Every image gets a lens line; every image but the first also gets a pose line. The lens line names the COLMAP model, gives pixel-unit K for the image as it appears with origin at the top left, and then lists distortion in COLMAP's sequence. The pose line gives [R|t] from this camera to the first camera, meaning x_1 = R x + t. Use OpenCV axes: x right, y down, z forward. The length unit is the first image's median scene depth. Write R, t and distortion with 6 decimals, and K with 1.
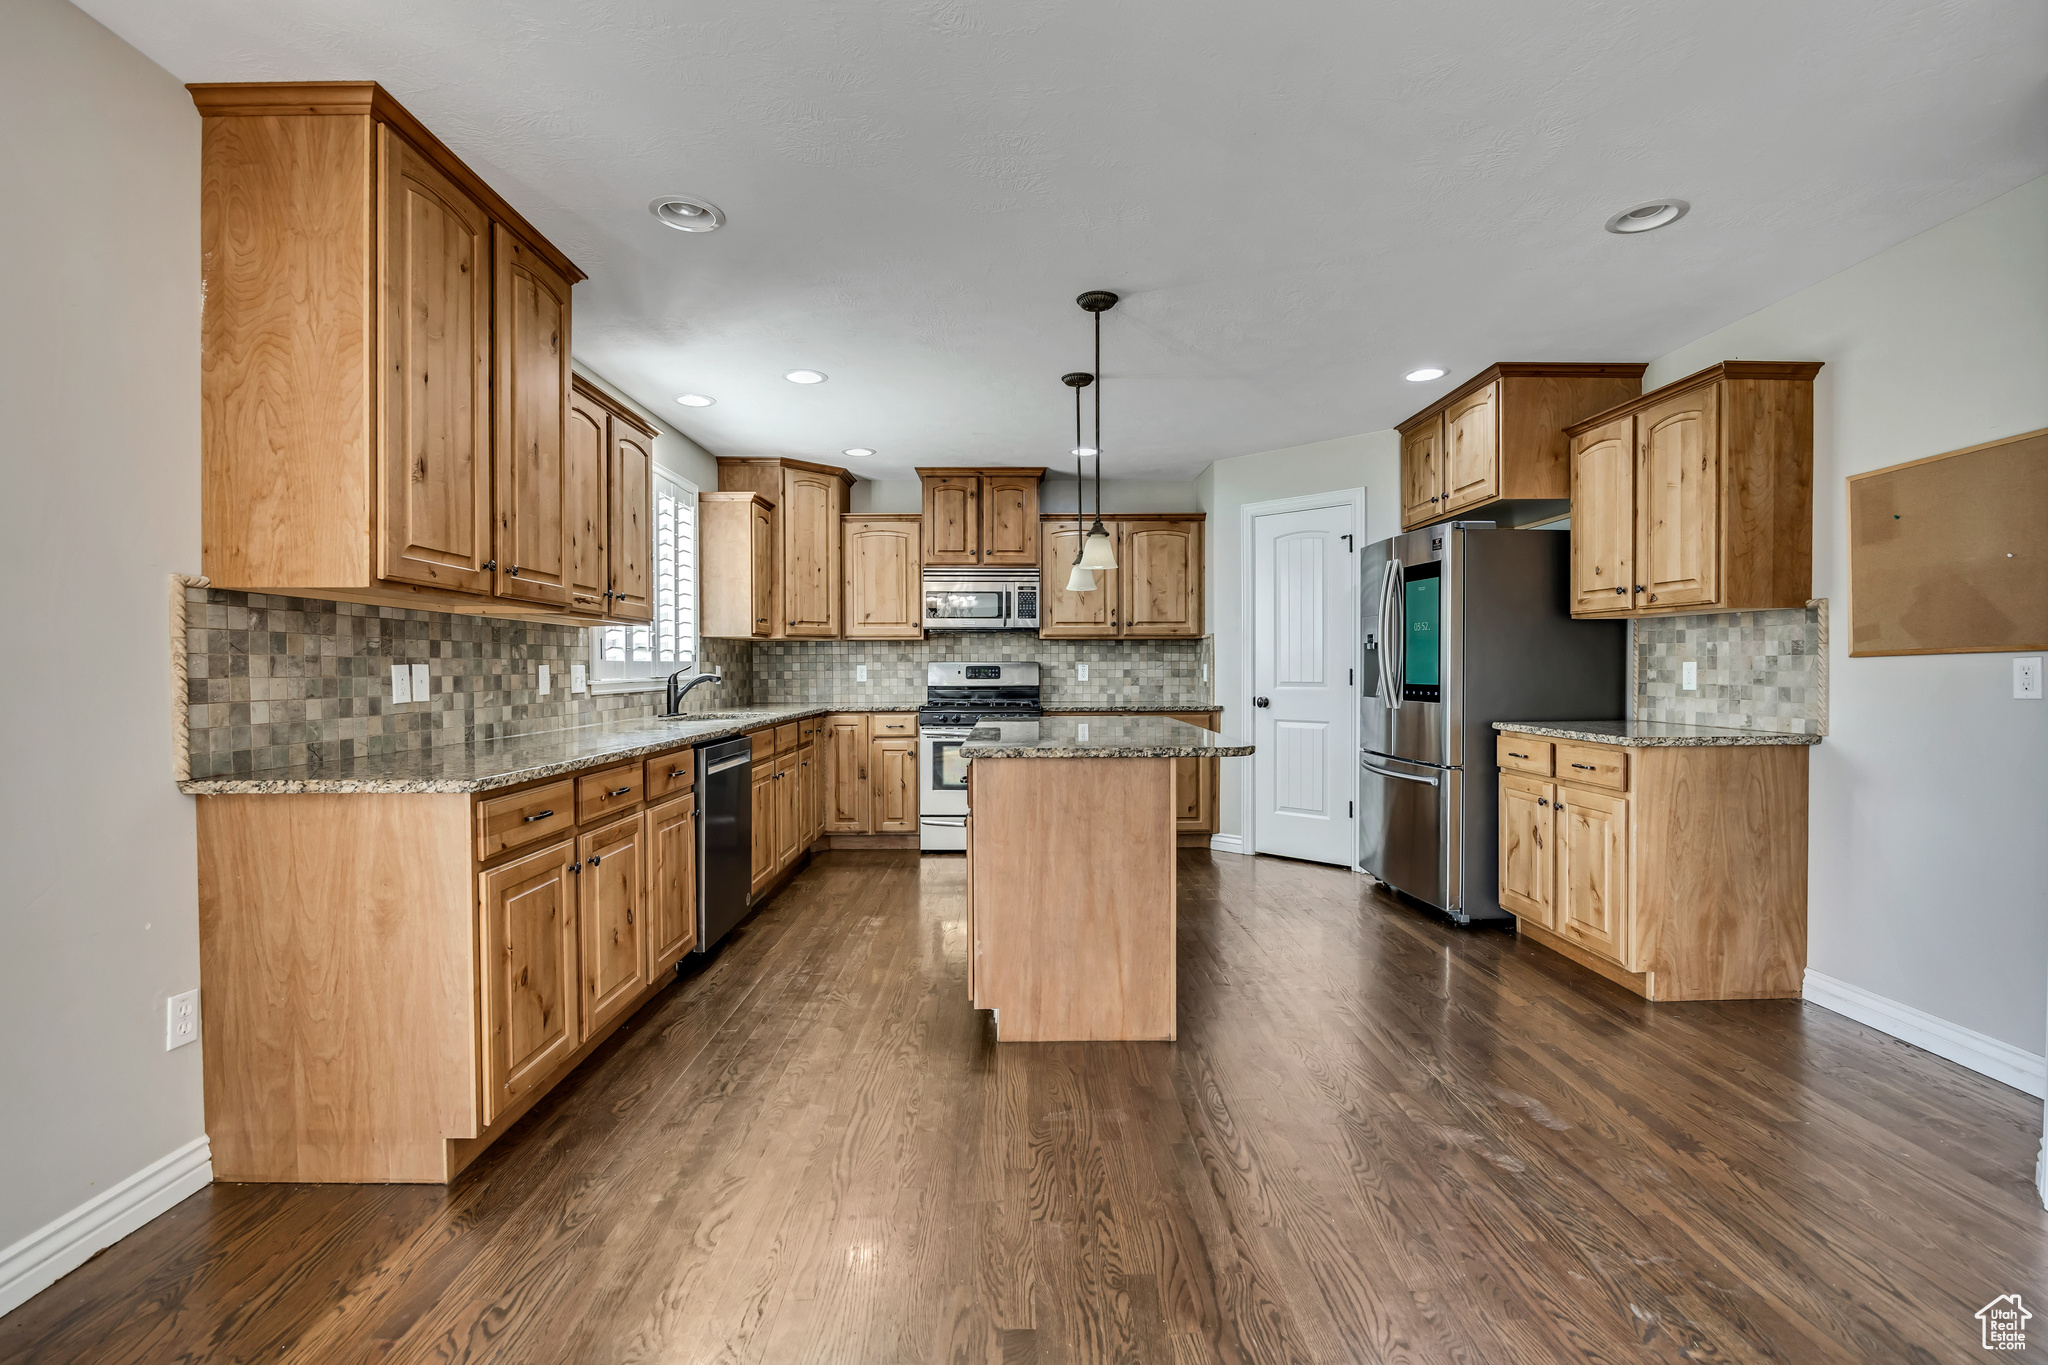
lens RADIAL K [[891.0, 0, 1010.0], [0, 891.0, 679.0], [0, 0, 1]] dist [-0.017249, 0.000999]
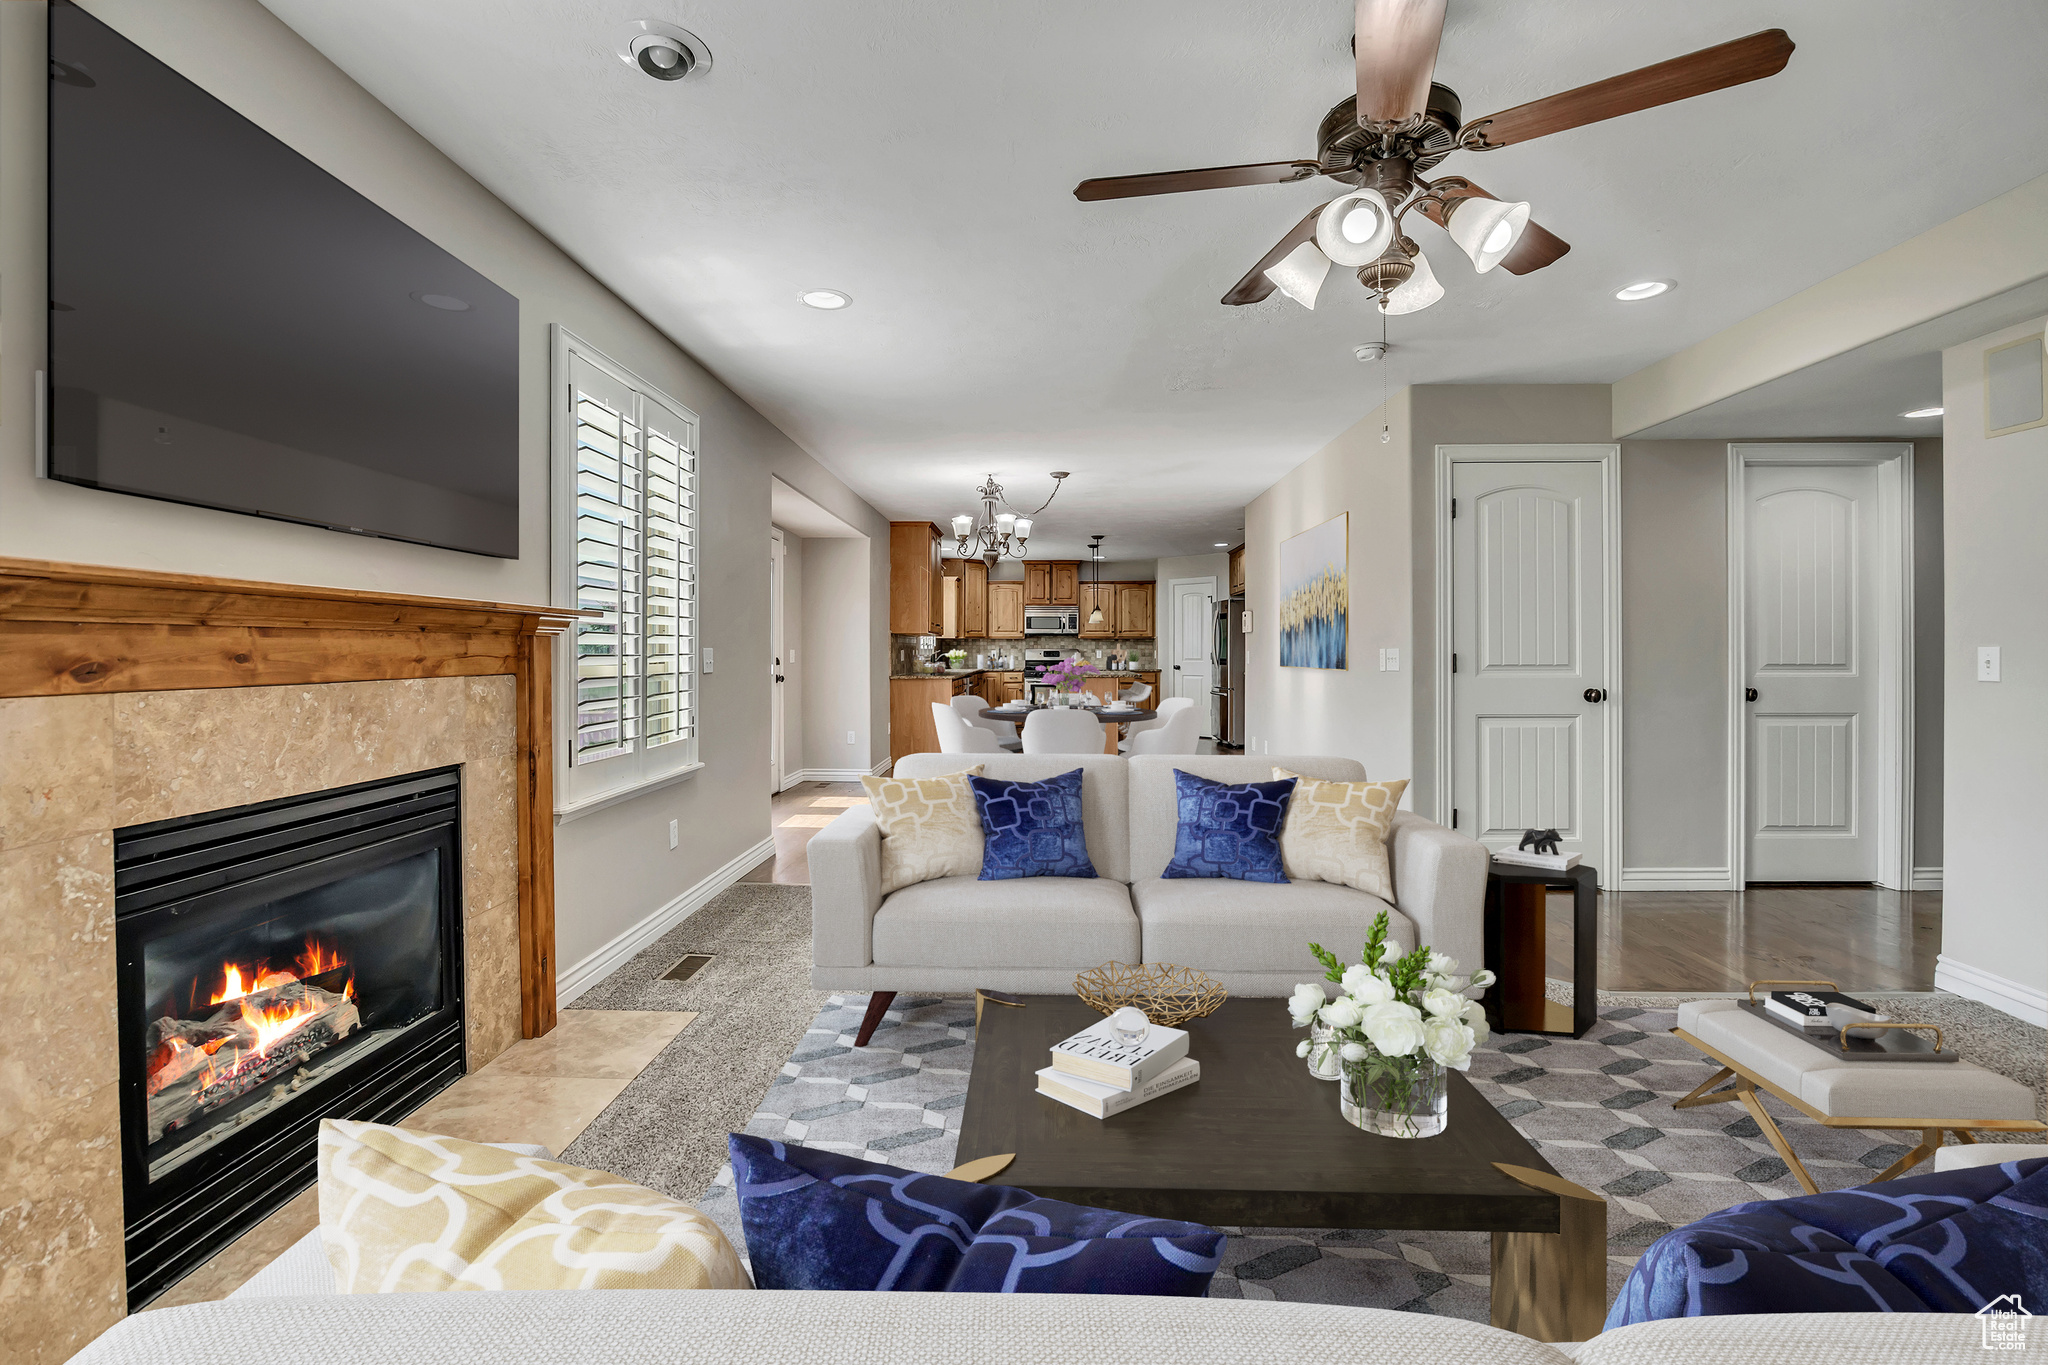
lens RADIAL K [[891.0, 0, 1005.2], [0, 891.0, 649.5], [0, 0, 1]] dist [-0.017249, 0.000999]
pose [[0.999030, 0.003178, -0.043927, -0.087778], [-0.003835, 0.999882, -0.014901, 0.026300], [0.043874, 0.015055, 0.998924, -2.082771]]
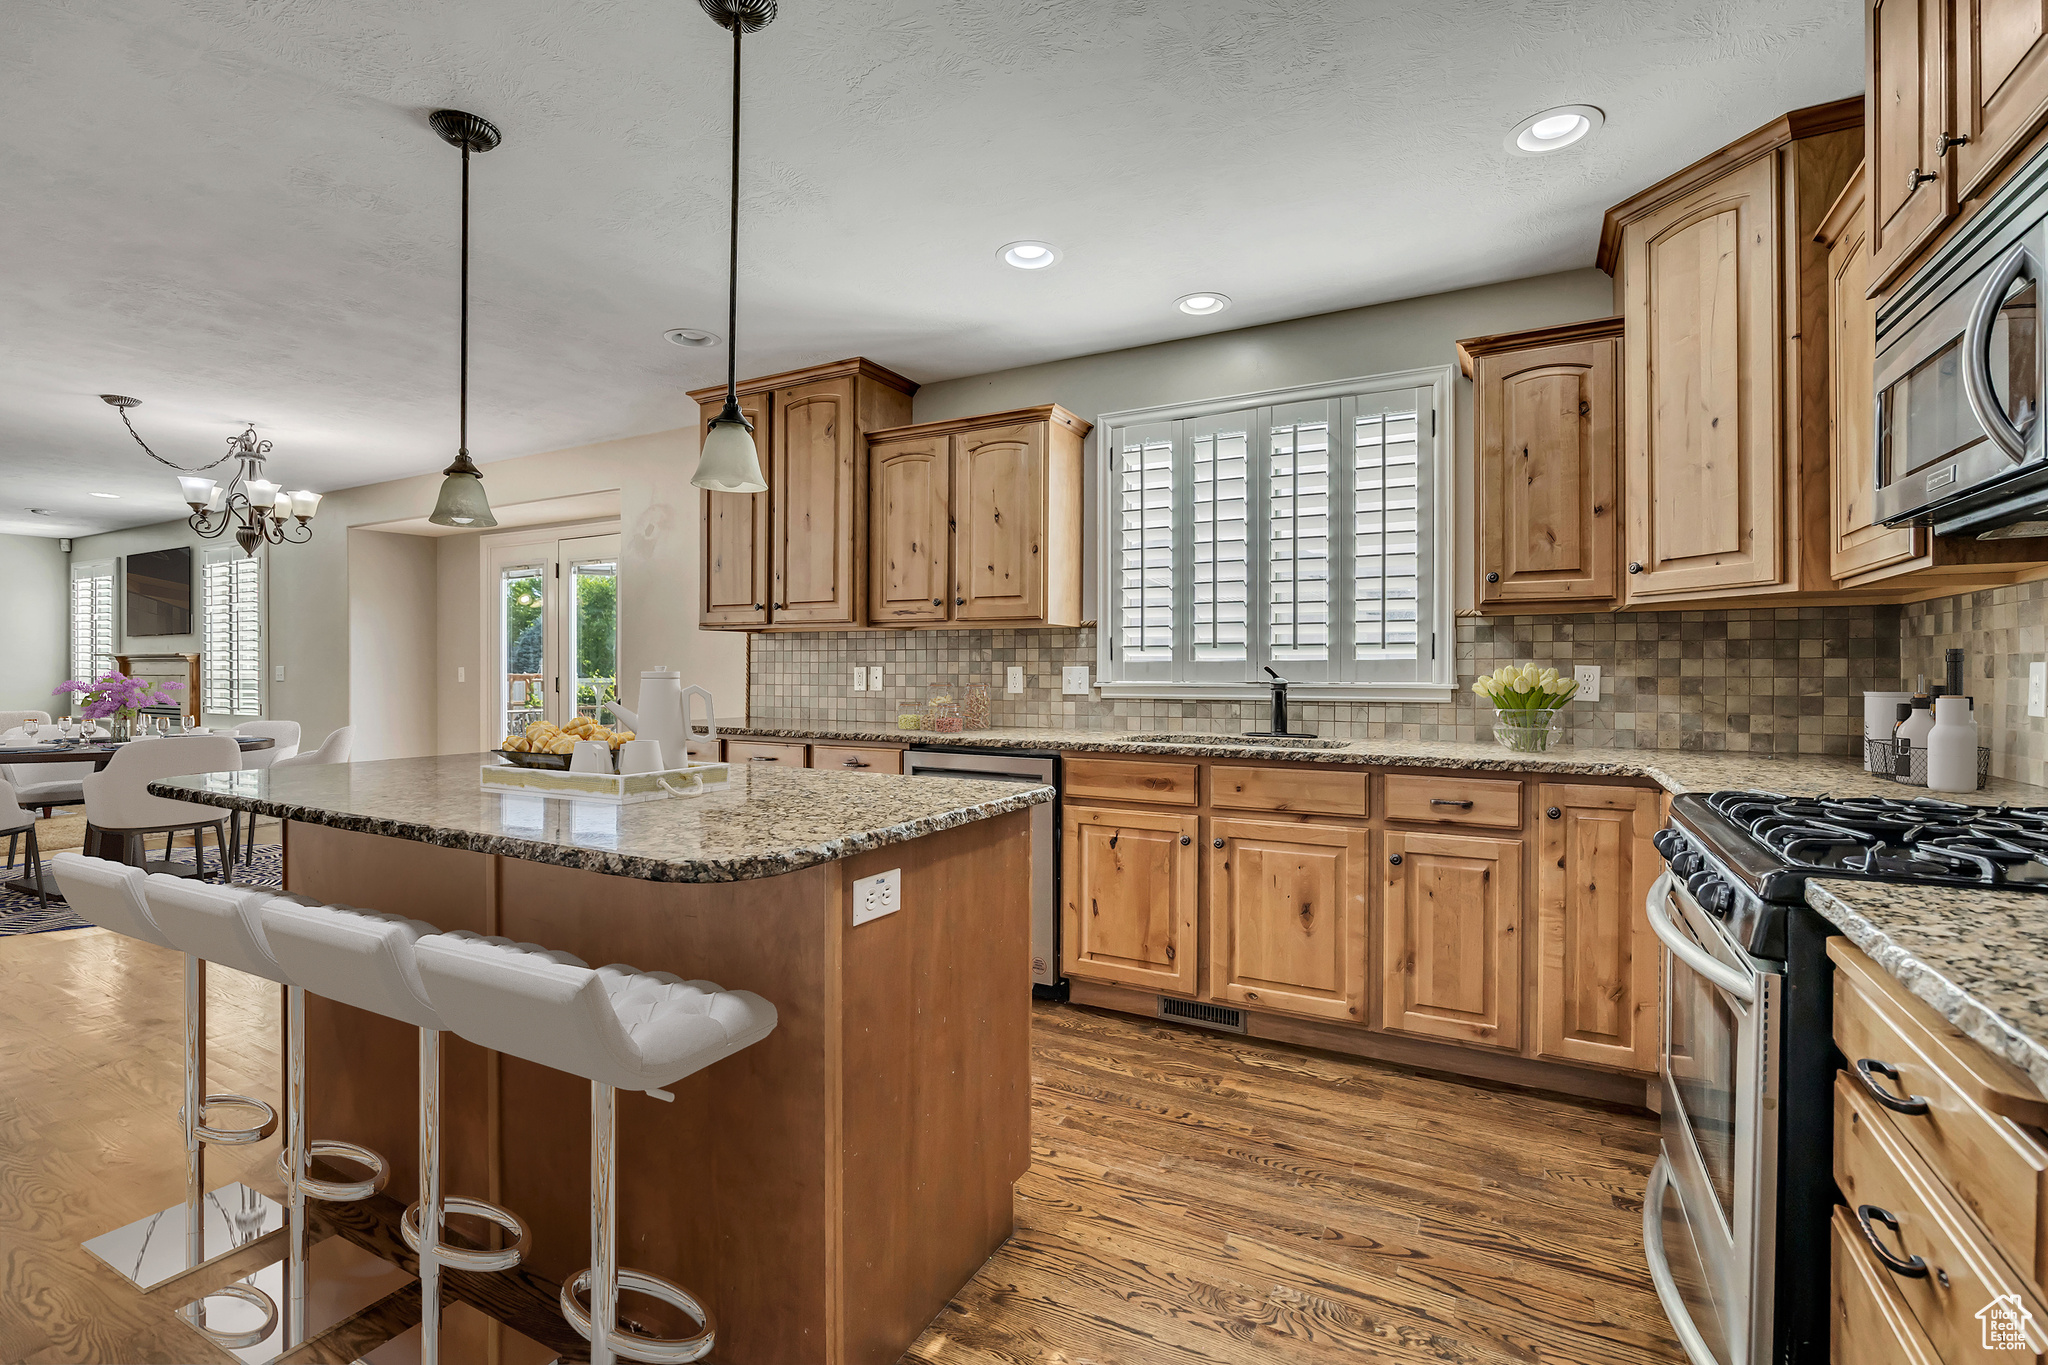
lens RADIAL K [[891.0, 0, 1054.7], [0, 891.0, 684.3], [0, 0, 1]] dist [-0.017249, 0.000999]
pose [[-0.445088, 0.006497, -0.895463, 0.465079], [-0.016690, 0.999740, 0.015550, -0.011759], [0.895331, 0.021866, -0.444864, 1.582806]]
